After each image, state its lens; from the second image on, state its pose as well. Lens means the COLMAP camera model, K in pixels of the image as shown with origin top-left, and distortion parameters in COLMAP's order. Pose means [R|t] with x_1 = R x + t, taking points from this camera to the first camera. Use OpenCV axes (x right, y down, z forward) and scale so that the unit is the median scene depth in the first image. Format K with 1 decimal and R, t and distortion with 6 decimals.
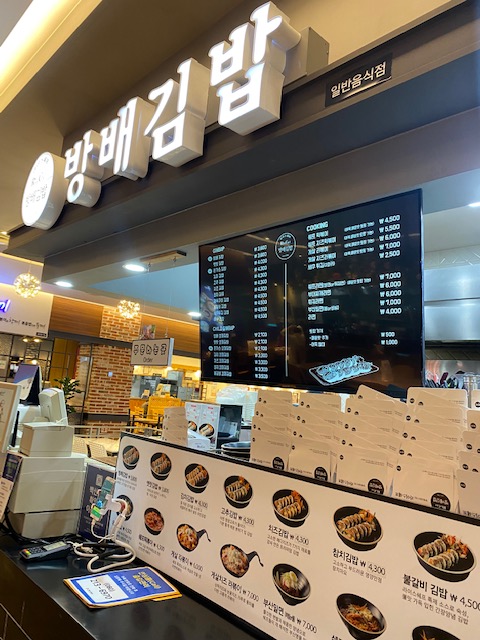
lens RADIAL K [[484.8, 0, 238.4], [0, 484.8, 317.1], [0, 0, 1]] dist [0.047311, -0.050596]
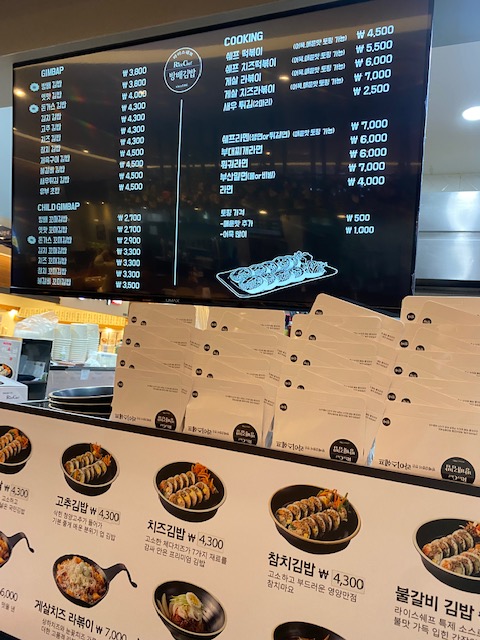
lens RADIAL K [[484.8, 0, 241.1], [0, 484.8, 316.9], [0, 0, 1]] dist [0.047311, -0.050596]
pose [[0.913081, 0.027862, 0.406826, -0.086220], [-0.075591, 0.991937, 0.101722, 0.103974], [-0.400711, -0.123632, 0.907825, 0.432219]]
